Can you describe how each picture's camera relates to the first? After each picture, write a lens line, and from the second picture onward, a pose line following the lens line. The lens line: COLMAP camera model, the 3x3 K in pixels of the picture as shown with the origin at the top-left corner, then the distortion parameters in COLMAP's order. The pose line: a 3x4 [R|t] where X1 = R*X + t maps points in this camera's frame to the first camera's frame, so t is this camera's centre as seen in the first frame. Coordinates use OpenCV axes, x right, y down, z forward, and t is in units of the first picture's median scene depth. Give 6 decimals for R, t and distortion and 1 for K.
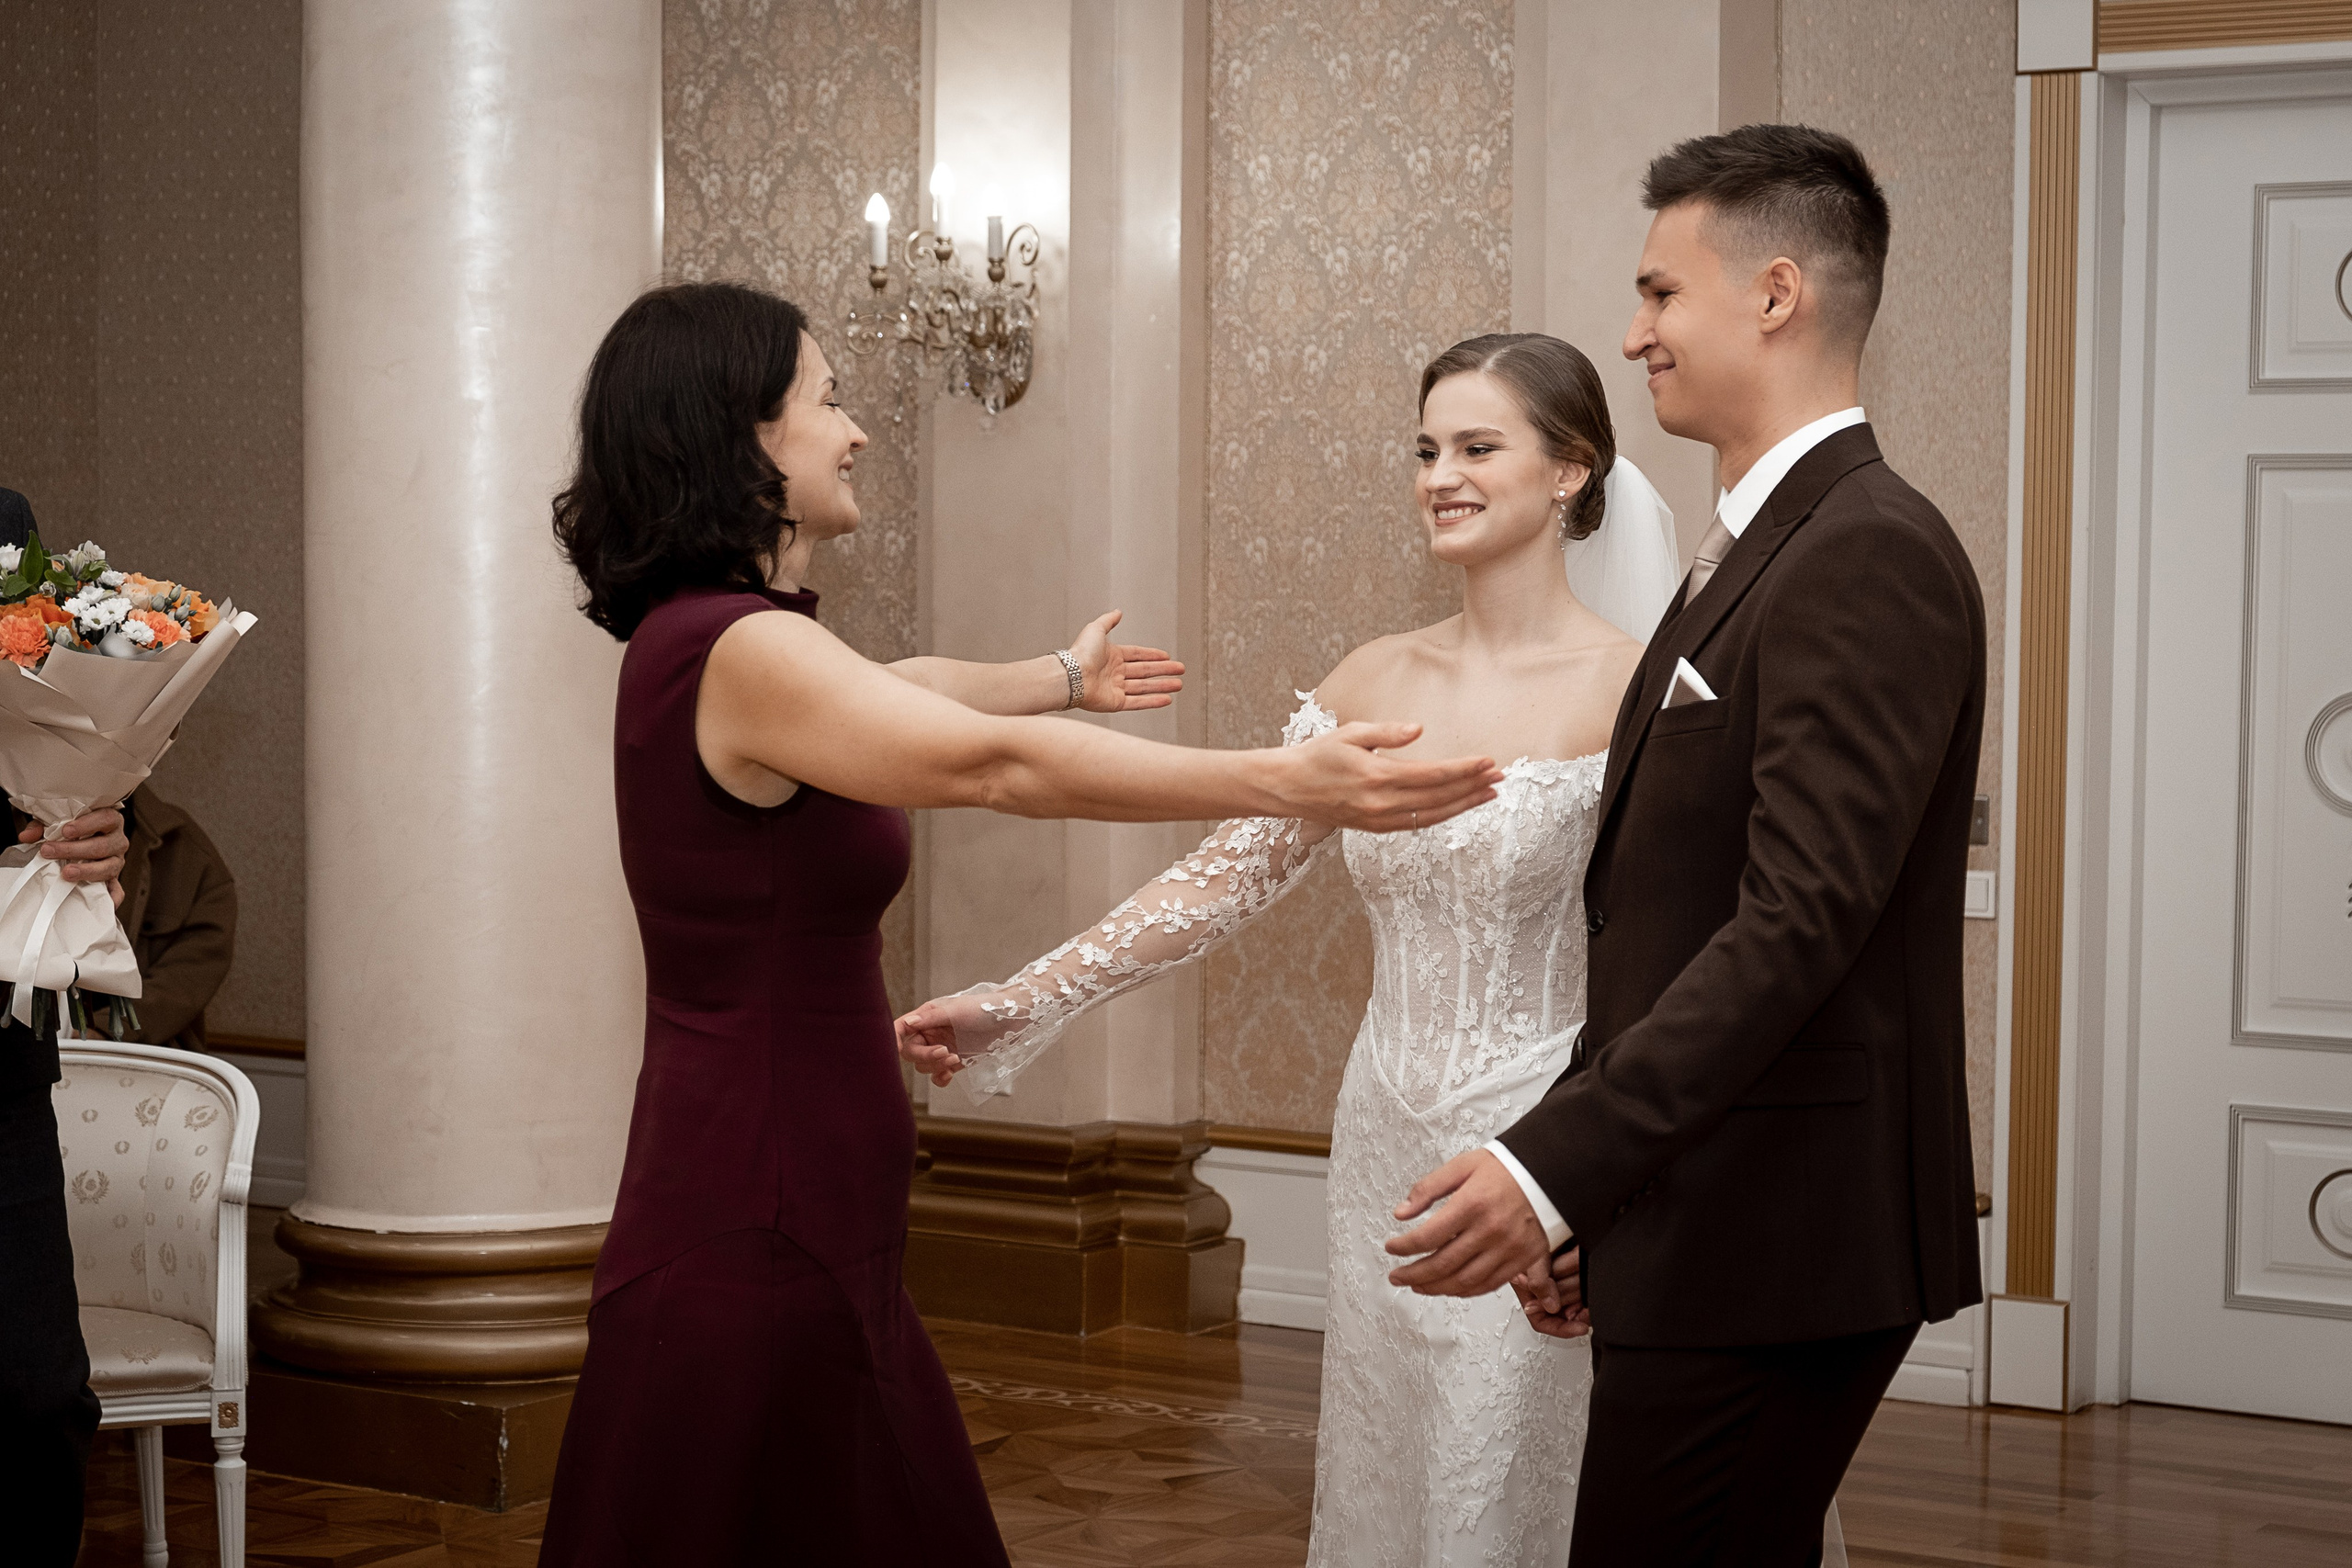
lens RADIAL K [[4294.6, 0, 1264.3], [0, 4294.6, 867.6], [0, 0, 1]] dist [0.041465, 0.025189]
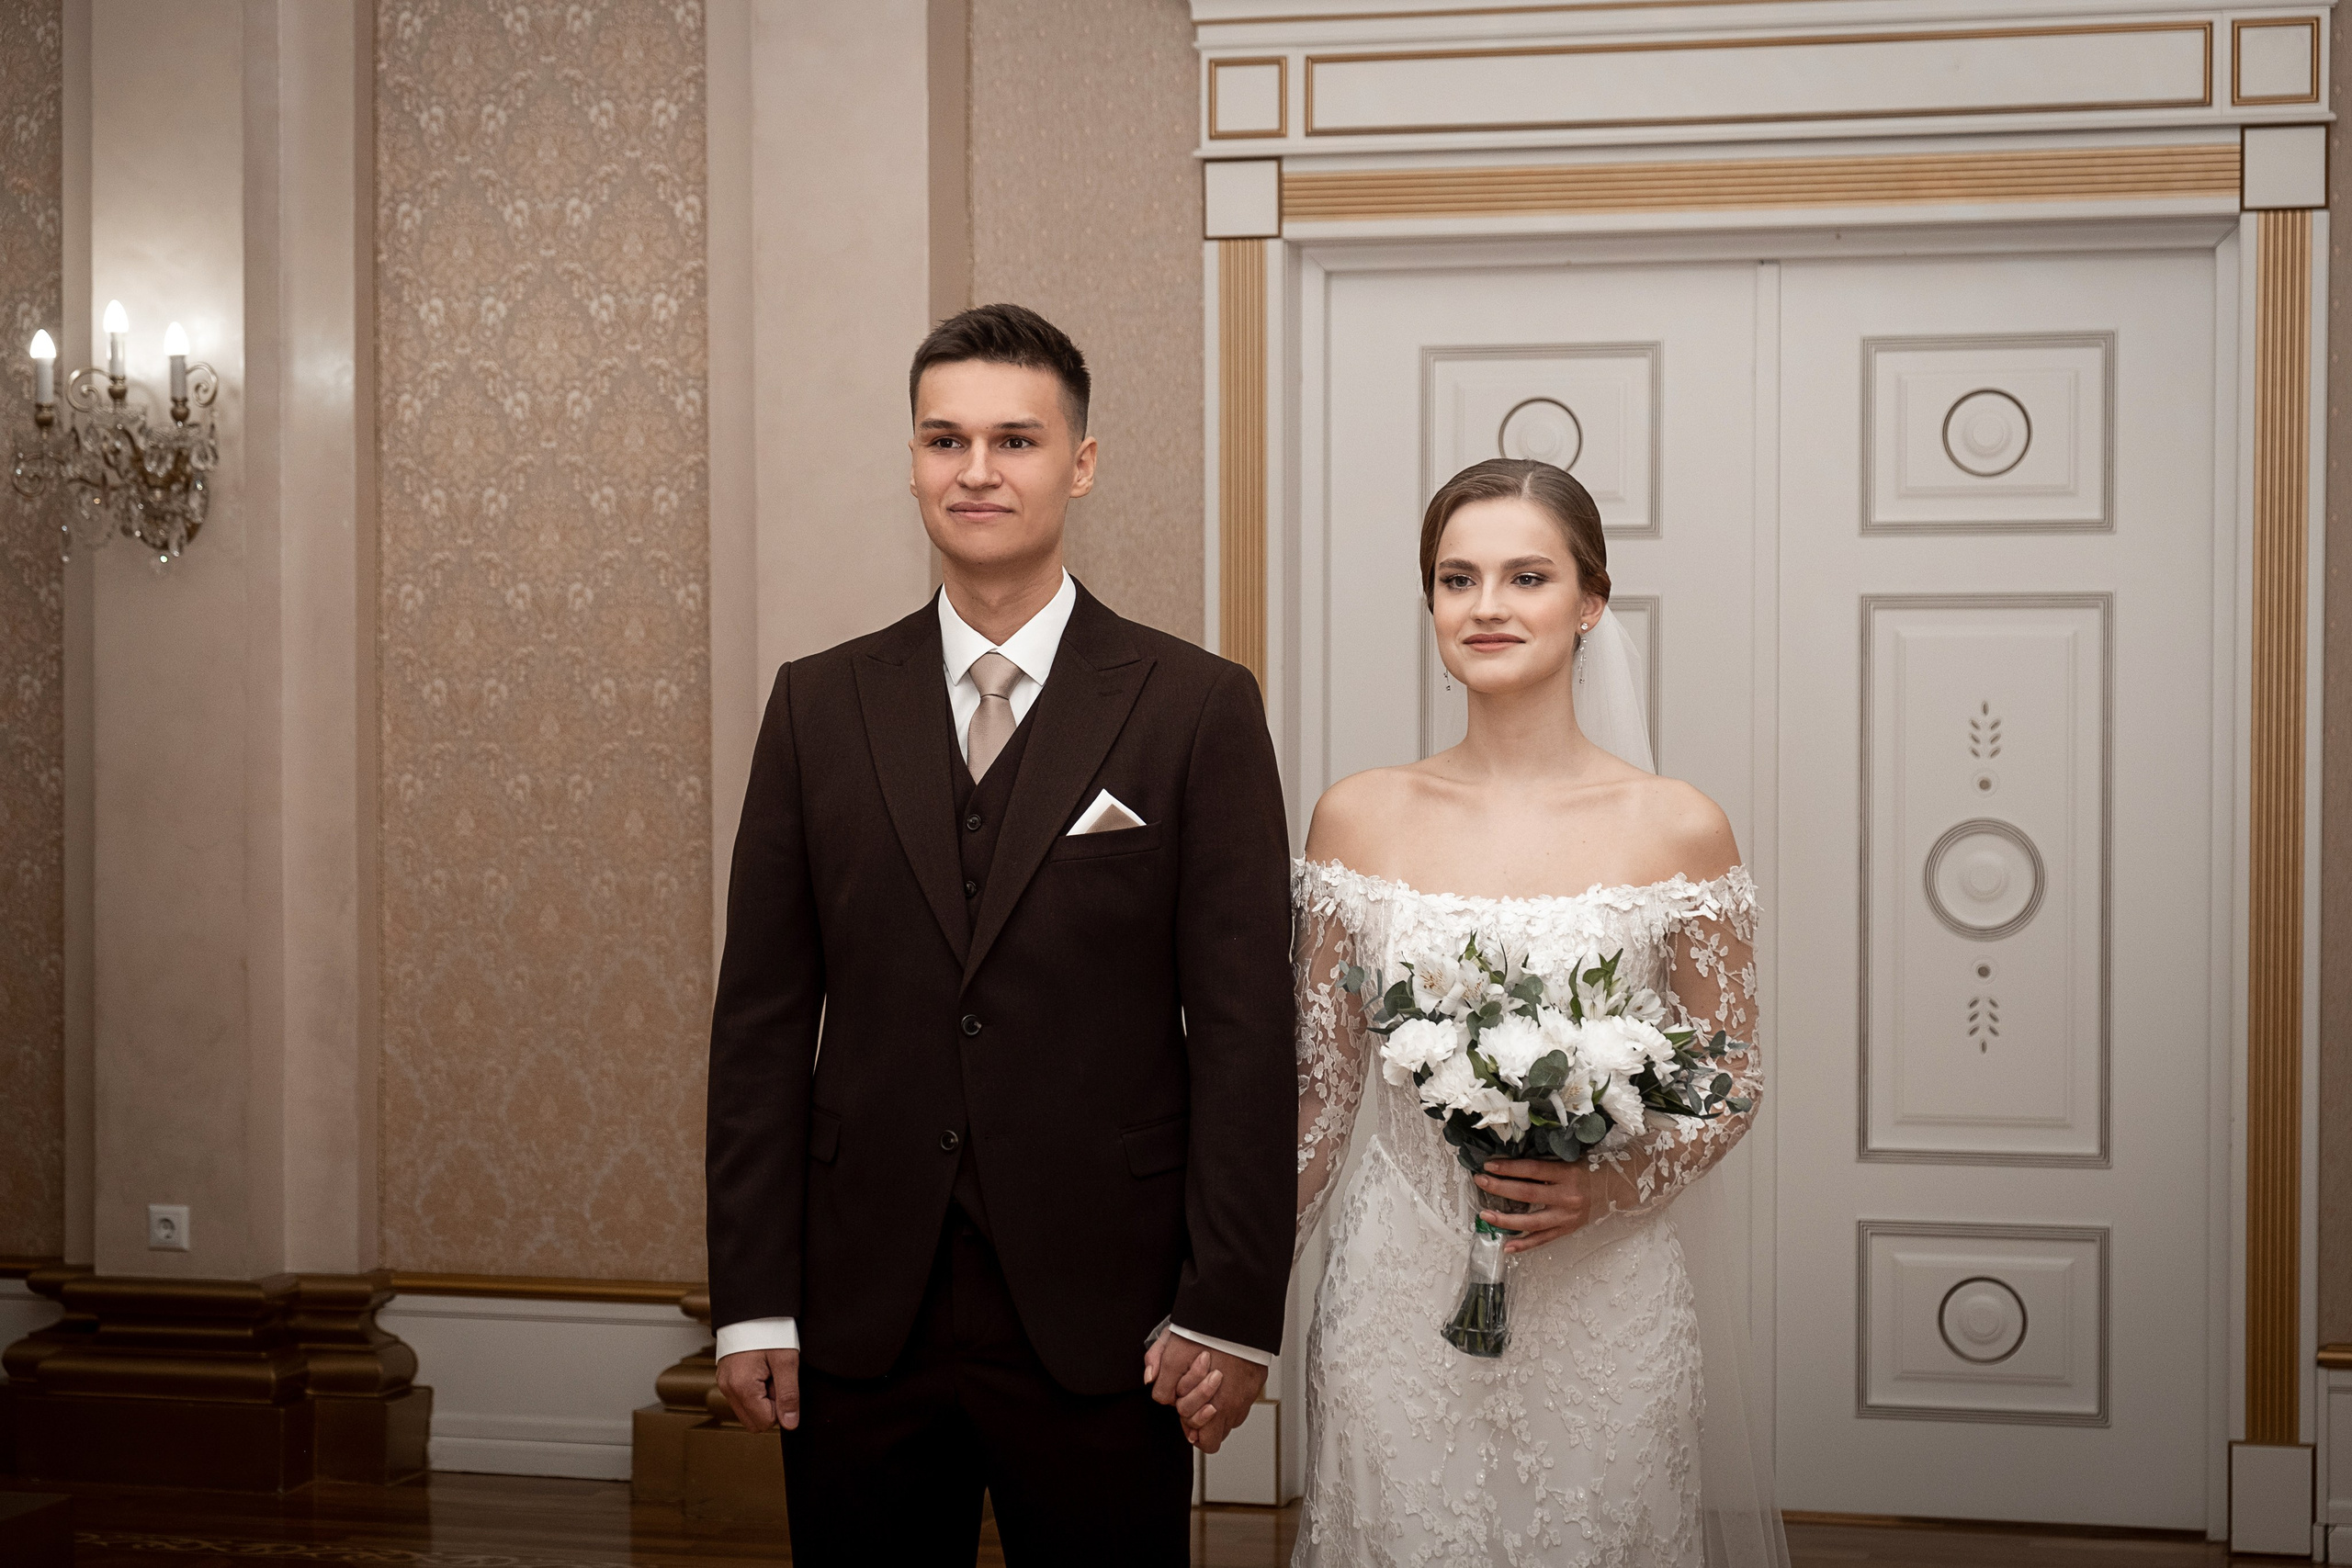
lens RADIAL K [[4510.7, 0, 1180.3], [0, 4510.7, 862.6], [0, 0, 1]] dist [0.048875, 0.049428]
pose [[0.961999, -0.017046, 0.272522, -0.123026], [0.026762, 0.999130, -0.031975, 0.003807], [-0.271740, 0.038054, 0.961618, -0.054457]]
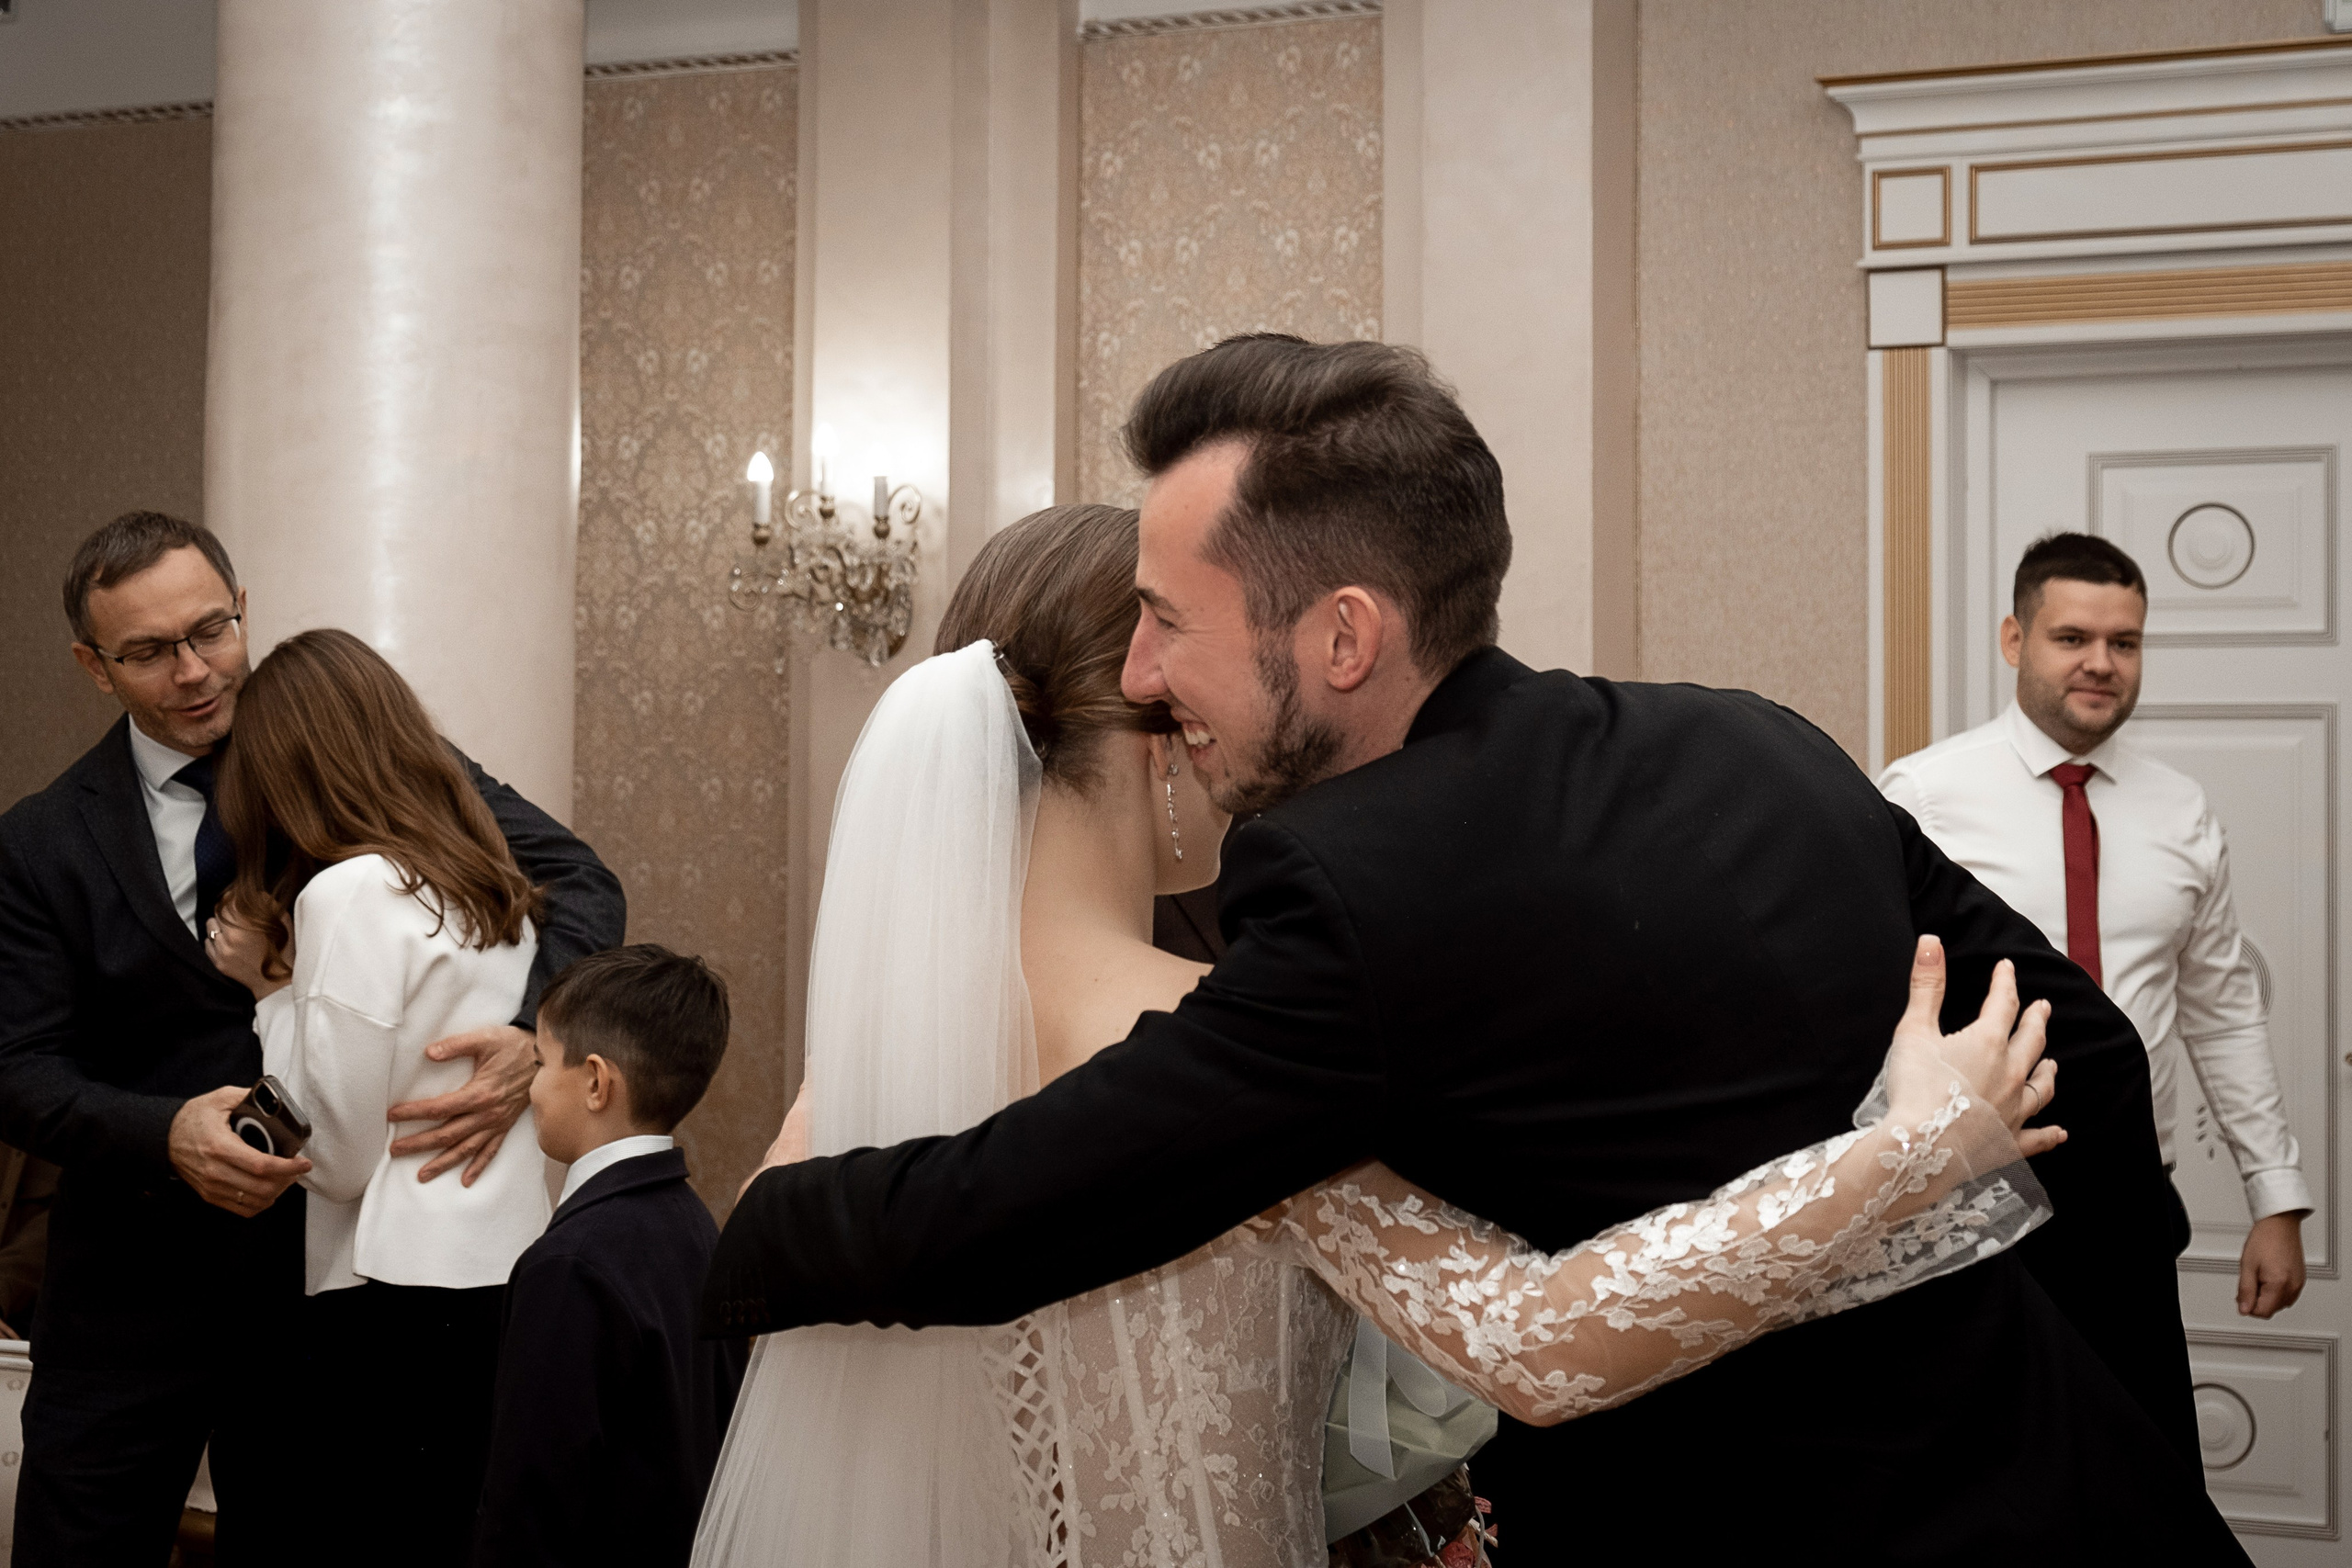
lens RADIAL K [[3568.7, 0, 1392.2], [0, 3568.7, 710.9], [0, 0, 1]] dist [0.021033, -0.039777]
pose [[0.990855, -0.001440, 0.134921, -0.055182], [0.014148, 0.995540, -0.093278, -0.013137], [-0.134185, 0.094334, 0.986456, 0.138603]]
